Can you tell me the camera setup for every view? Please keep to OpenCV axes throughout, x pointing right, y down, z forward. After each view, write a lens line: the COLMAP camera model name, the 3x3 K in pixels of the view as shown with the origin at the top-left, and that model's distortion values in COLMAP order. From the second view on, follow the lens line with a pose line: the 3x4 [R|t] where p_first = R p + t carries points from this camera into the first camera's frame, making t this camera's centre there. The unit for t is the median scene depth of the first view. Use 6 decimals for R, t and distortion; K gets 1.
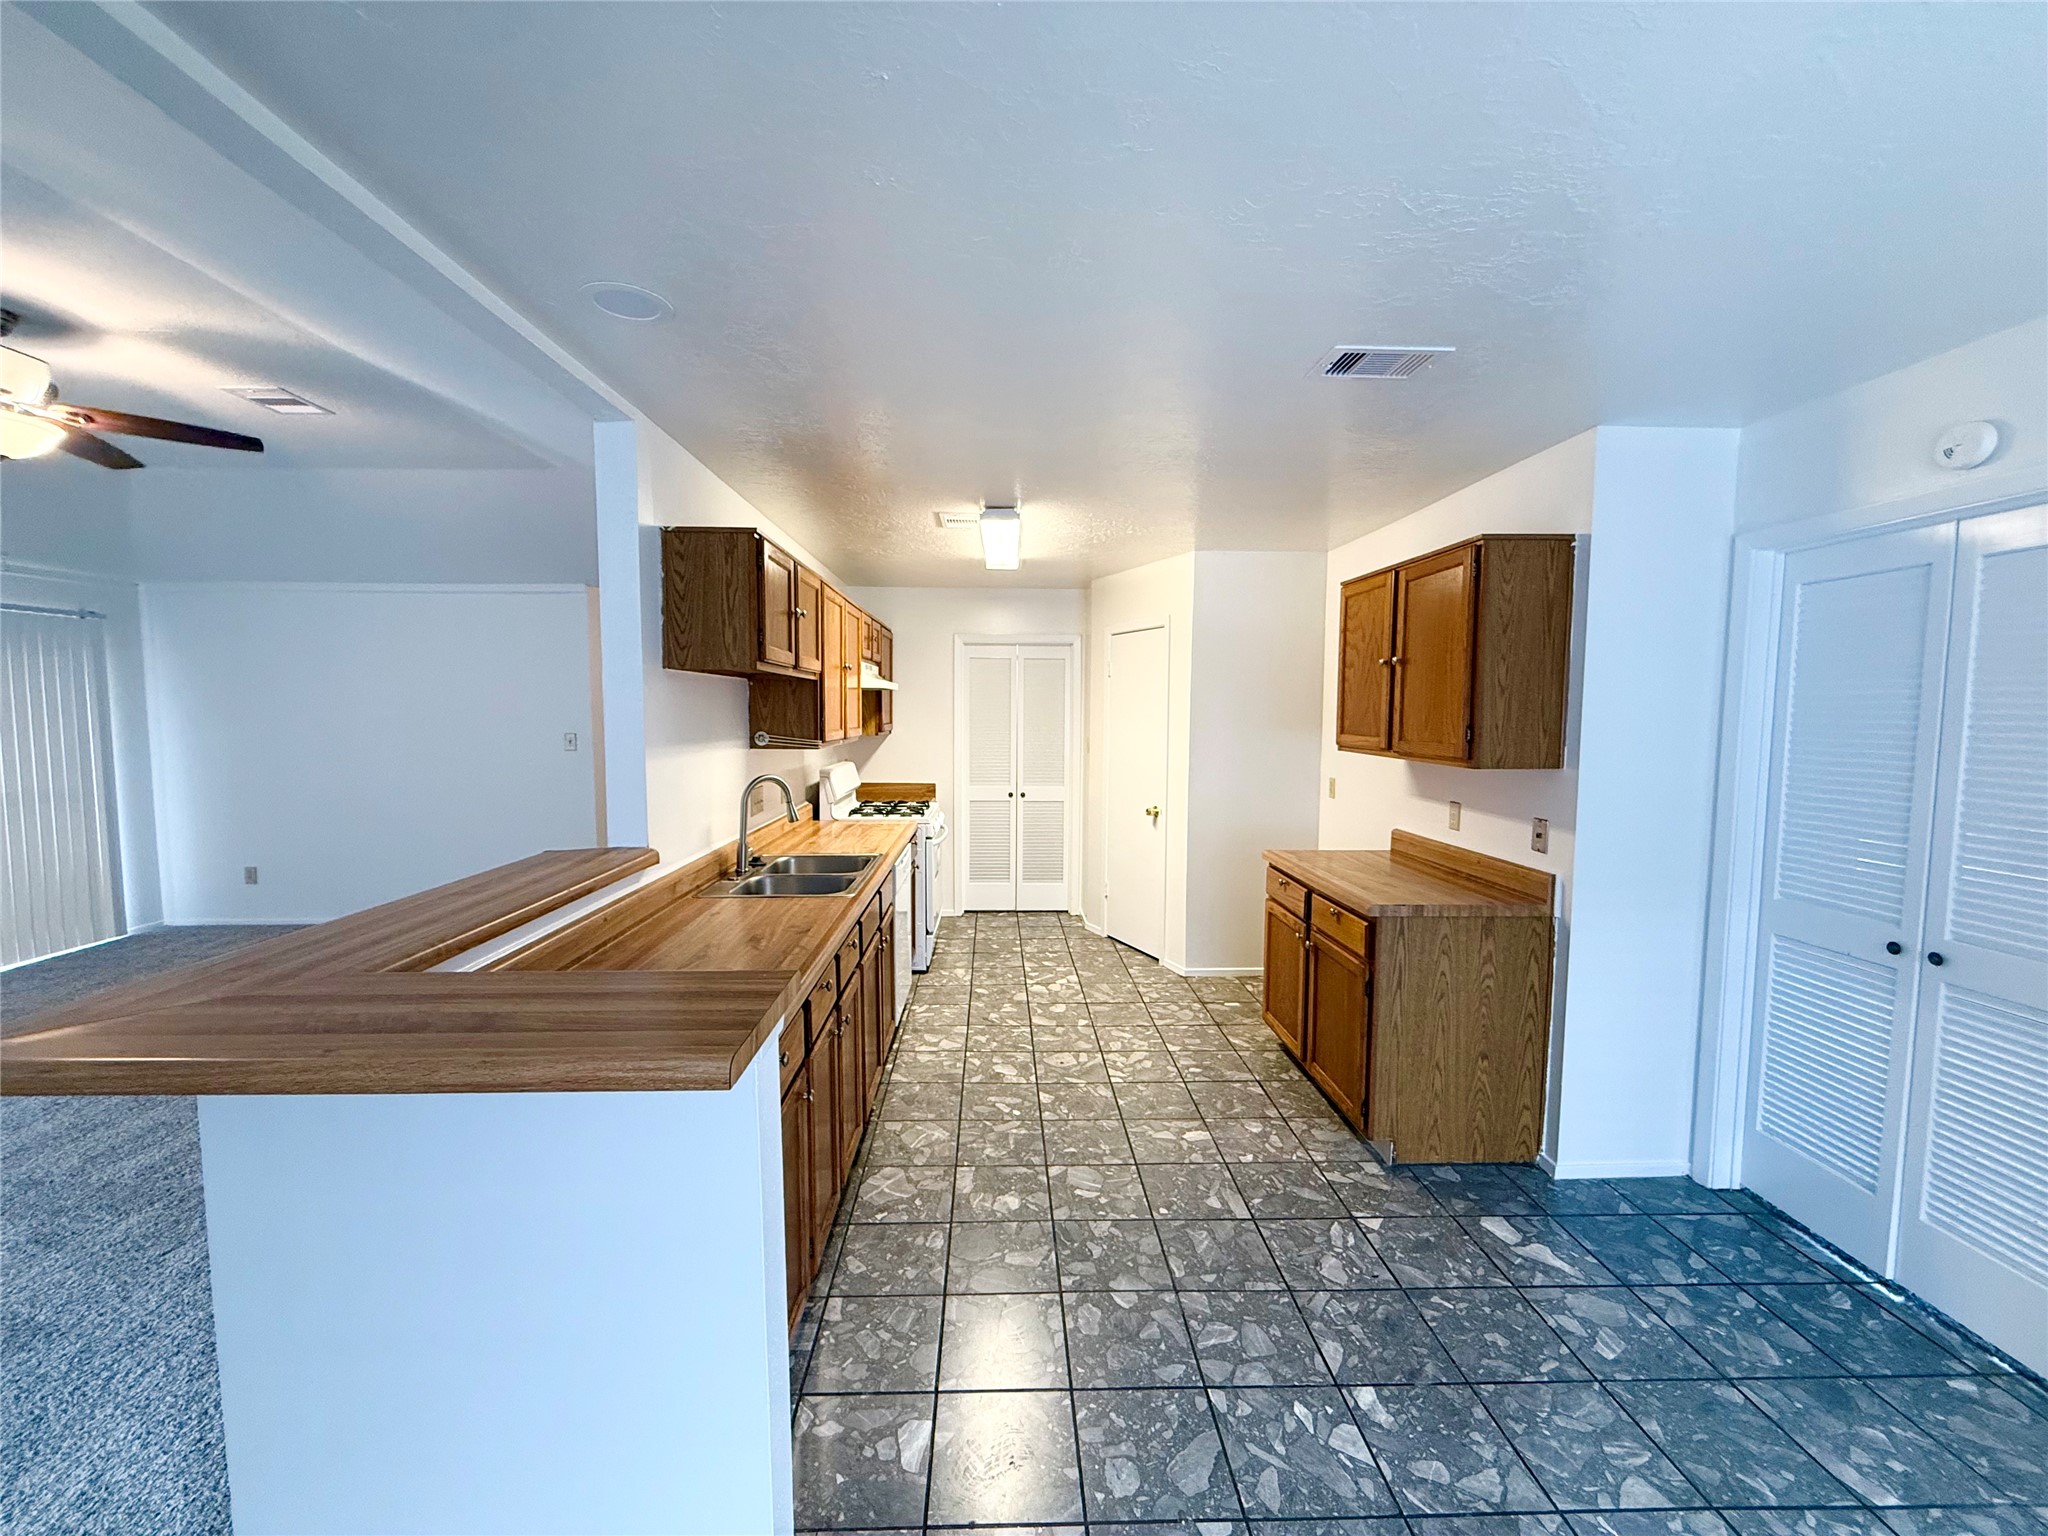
lens RADIAL K [[818.8, 0, 1024.4], [0, 818.8, 773.8], [0, 0, 1]] dist [0.003133, 0.000383]
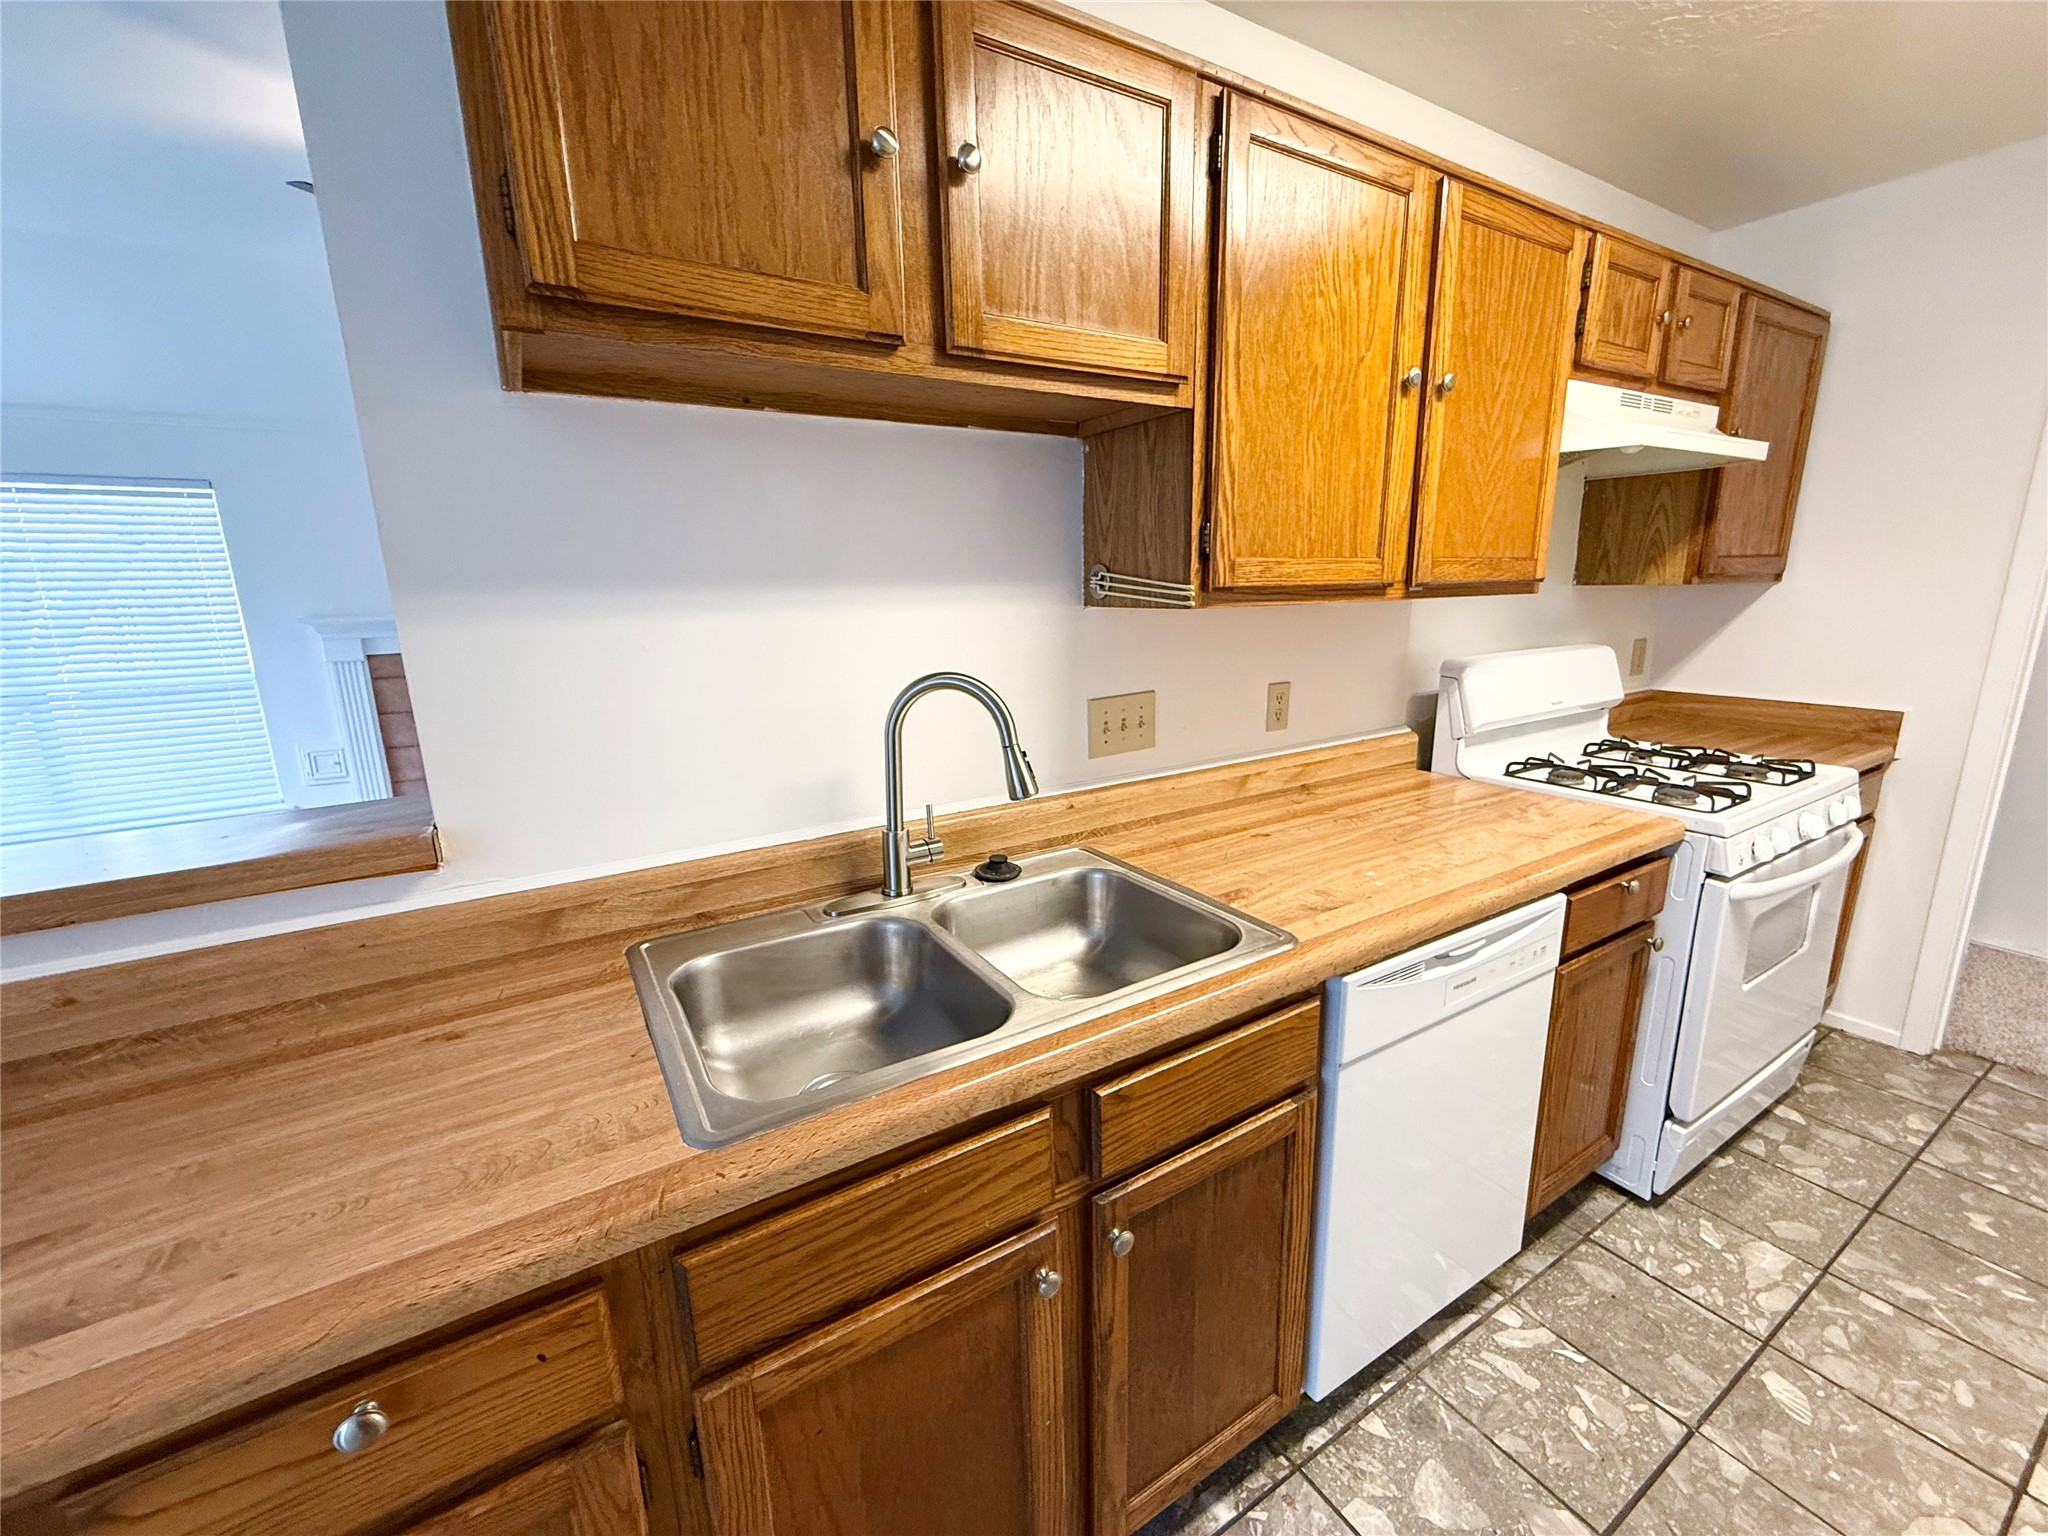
lens RADIAL K [[818.8, 0, 1022.4], [0, 818.8, 777.4], [0, 0, 1]] dist [0.003133, 0.000383]
pose [[0.490201, 0.182093, -0.852376, 0.029133], [-0.043387, 0.981819, 0.184794, -0.015350], [0.870529, -0.053604, 0.489189, 0.565035]]
